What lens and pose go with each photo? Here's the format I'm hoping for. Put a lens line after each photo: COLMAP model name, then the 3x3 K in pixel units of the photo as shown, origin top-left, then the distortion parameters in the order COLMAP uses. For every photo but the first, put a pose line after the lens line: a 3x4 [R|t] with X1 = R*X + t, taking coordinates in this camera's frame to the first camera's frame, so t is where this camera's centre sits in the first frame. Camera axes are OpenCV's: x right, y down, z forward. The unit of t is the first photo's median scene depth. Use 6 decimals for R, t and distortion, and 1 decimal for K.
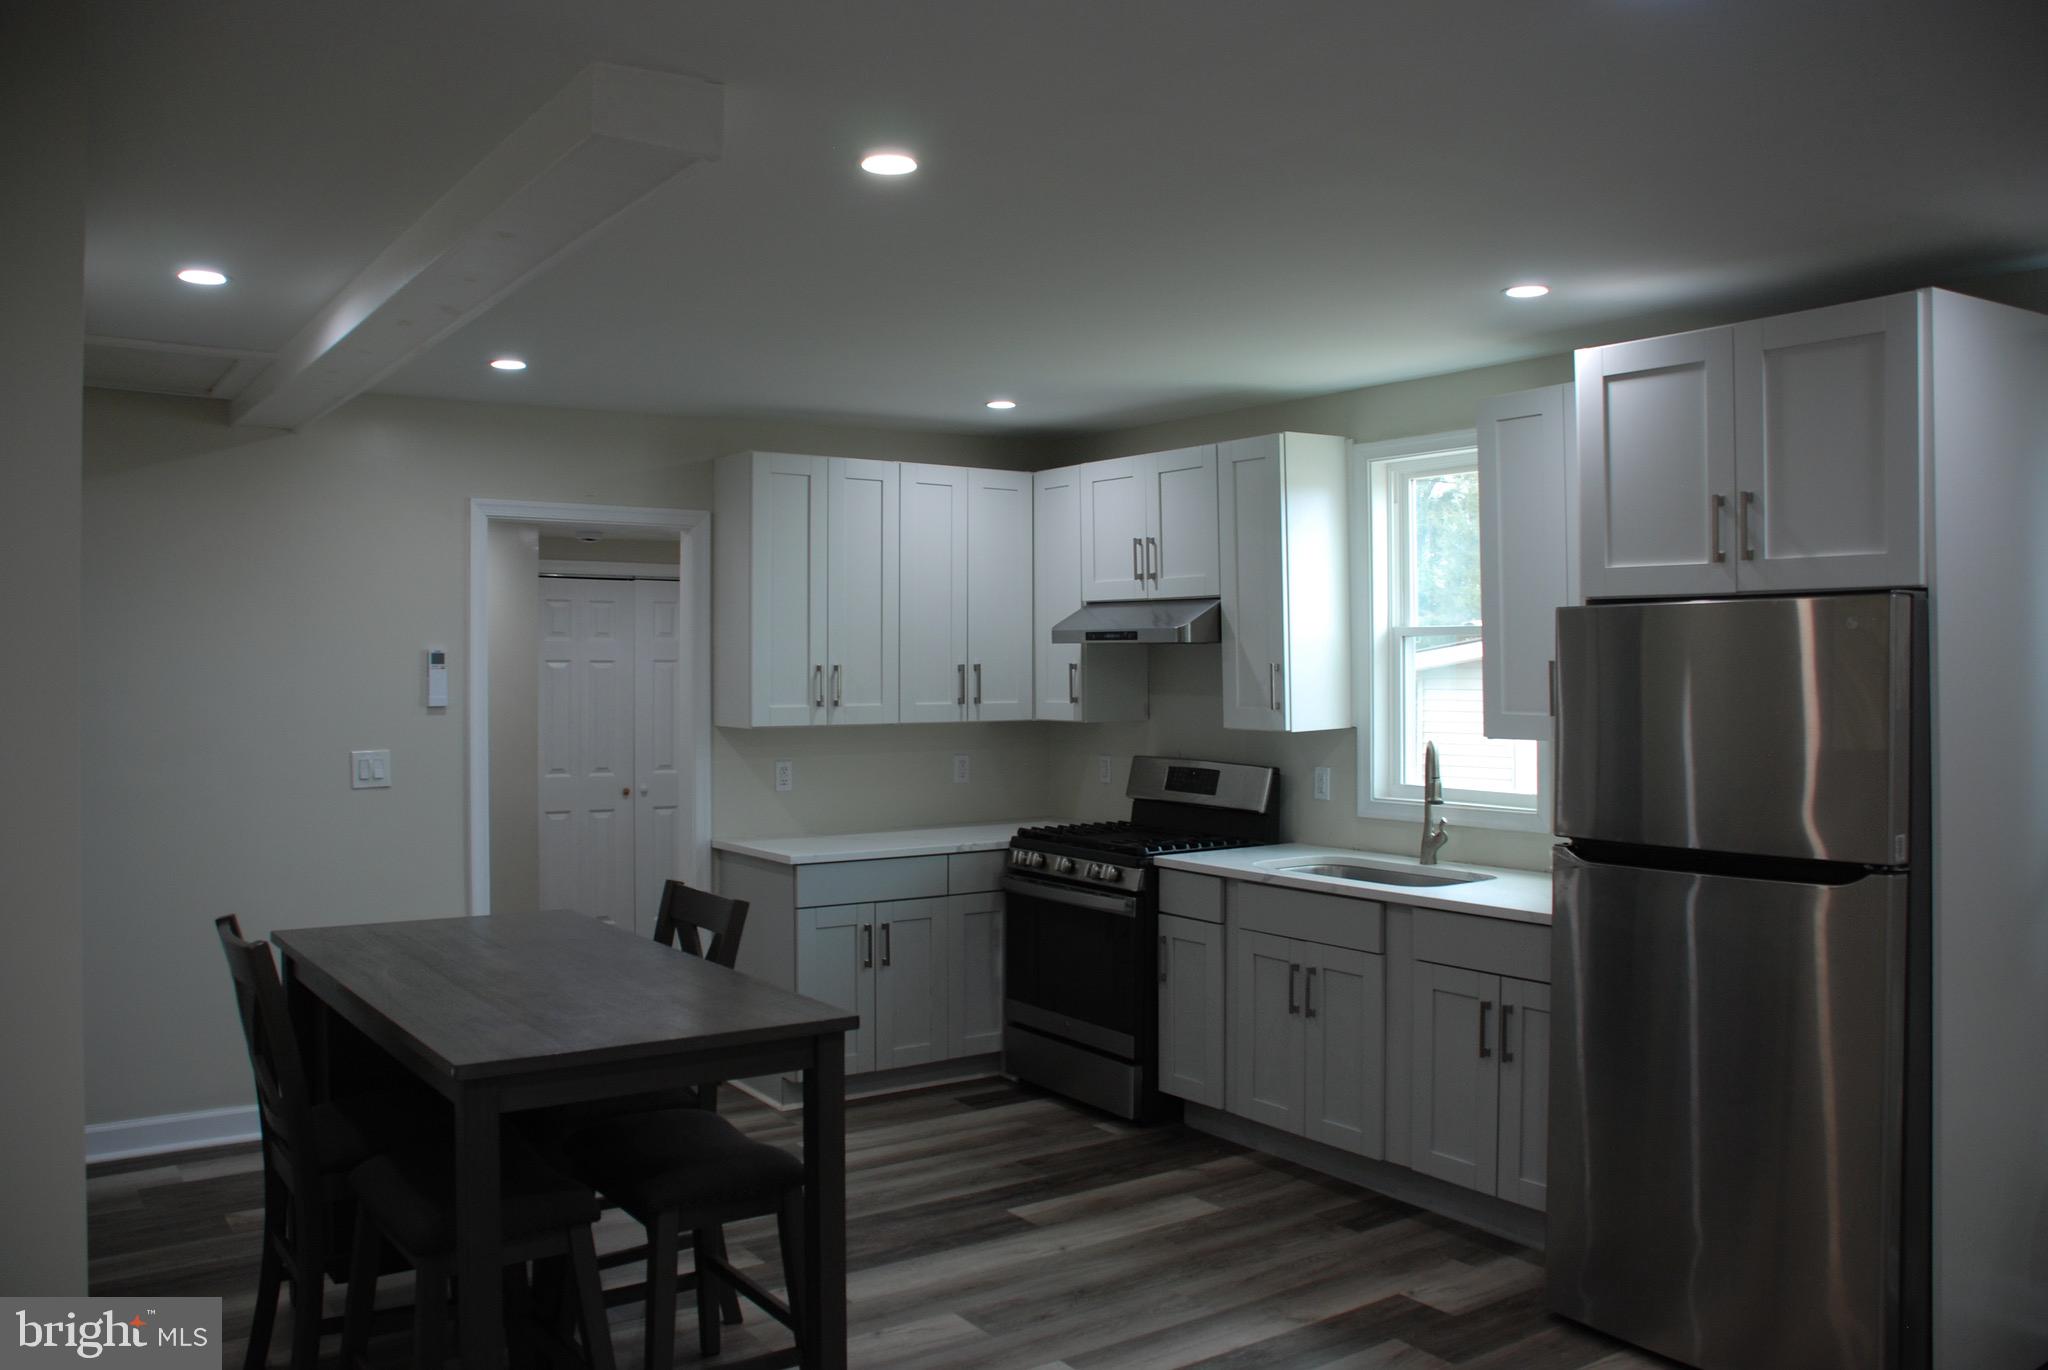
lens RADIAL K [[1612.8, 0, 995.7], [0, 1612.8, 703.2], [0, 0, 1]] dist [-0.135462, 0.113773]
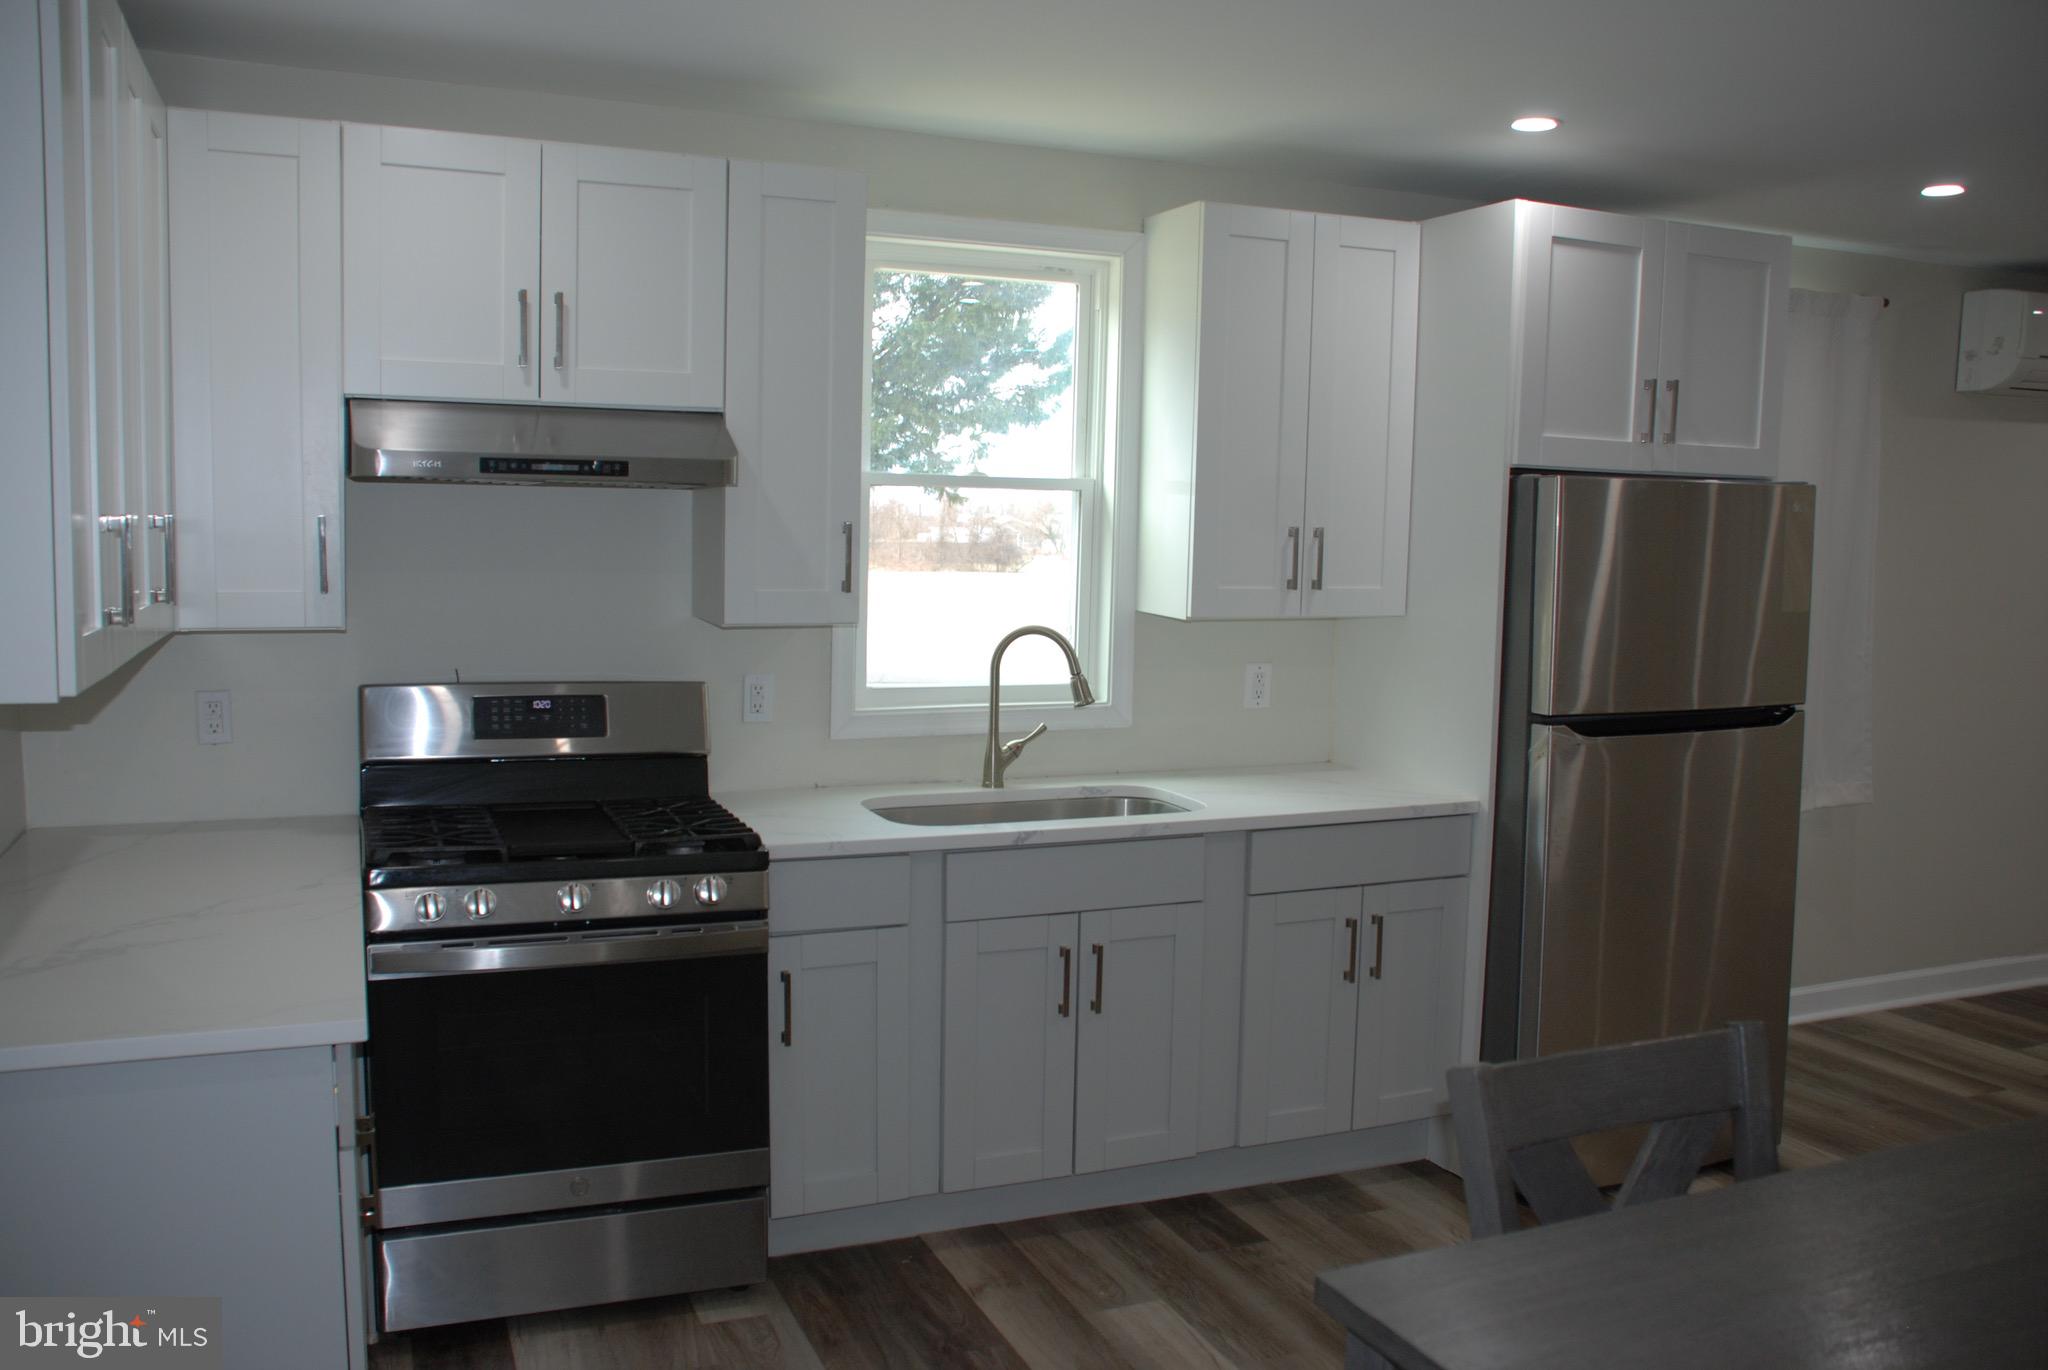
lens RADIAL K [[1684.1, 0, 1024.0], [0, 1684.1, 685.0], [0, 0, 1]] dist [-0.095515, -0.003445]
pose [[0.200934, -0.087767, 0.975665, -0.513047], [0.006842, 0.996080, 0.088194, -0.018969], [-0.979581, -0.011046, 0.200746, 0.825140]]
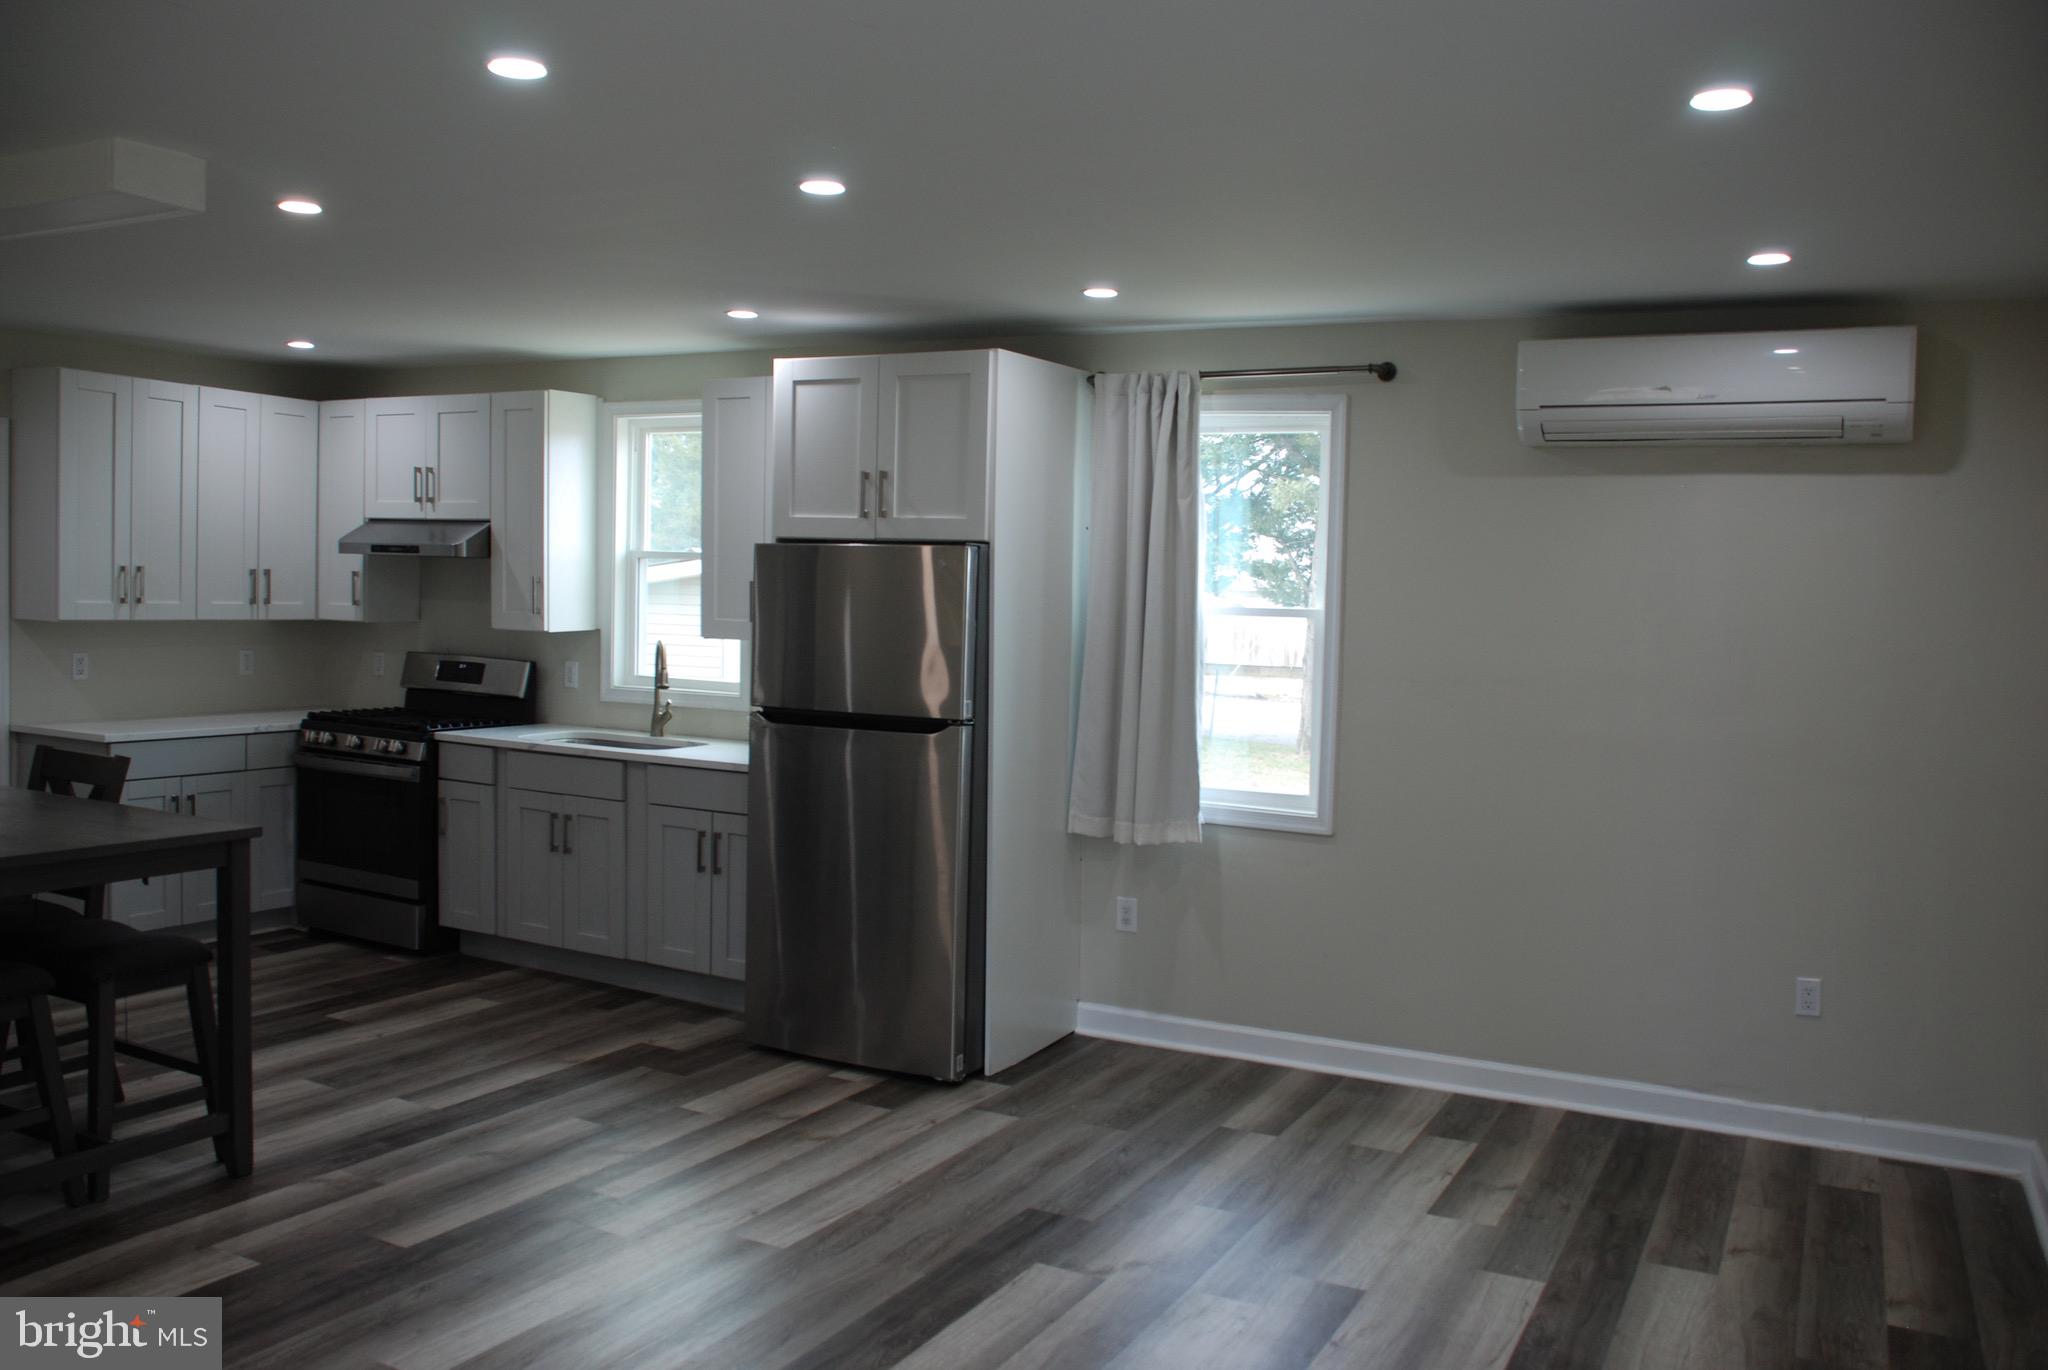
lens RADIAL K [[1612.8, 0, 995.7], [0, 1612.8, 703.2], [0, 0, 1]] dist [-0.135462, 0.113773]
pose [[0.884910, -0.000723, 0.465761, -0.089604], [-0.024182, 0.998579, 0.047493, 0.006106], [-0.465133, -0.053291, 0.883635, -0.269177]]
